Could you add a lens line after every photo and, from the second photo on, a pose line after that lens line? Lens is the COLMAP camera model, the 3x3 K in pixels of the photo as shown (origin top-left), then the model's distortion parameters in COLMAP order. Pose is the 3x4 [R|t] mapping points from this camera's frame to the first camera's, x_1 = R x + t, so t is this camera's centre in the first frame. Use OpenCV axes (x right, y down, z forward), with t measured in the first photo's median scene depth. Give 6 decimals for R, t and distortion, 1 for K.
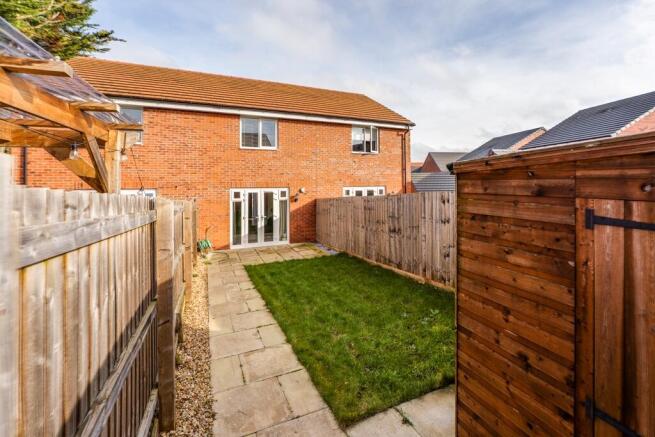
lens RADIAL K [[276.3, 0, 328.1], [0, 276.3, 215.4], [0, 0, 1]] dist [-0.014358, 0.000250]
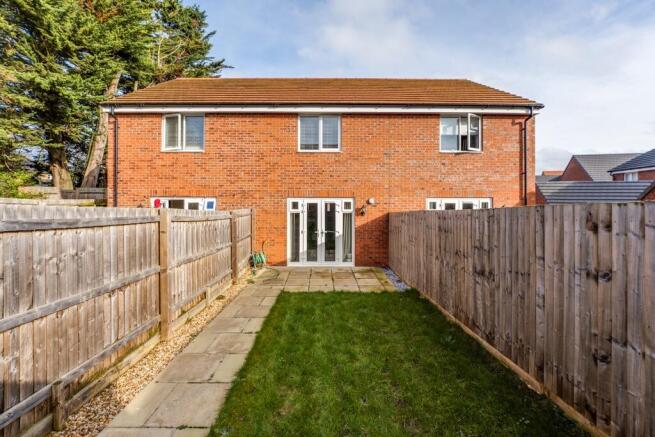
lens RADIAL K [[276.3, 0, 328.1], [0, 276.3, 215.4], [0, 0, 1]] dist [-0.014358, 0.000250]
pose [[0.927249, 0.034107, -0.372888, 0.092487], [-0.051484, 0.997998, -0.036739, -0.014687], [0.370888, 0.053264, 0.927149, 0.217507]]
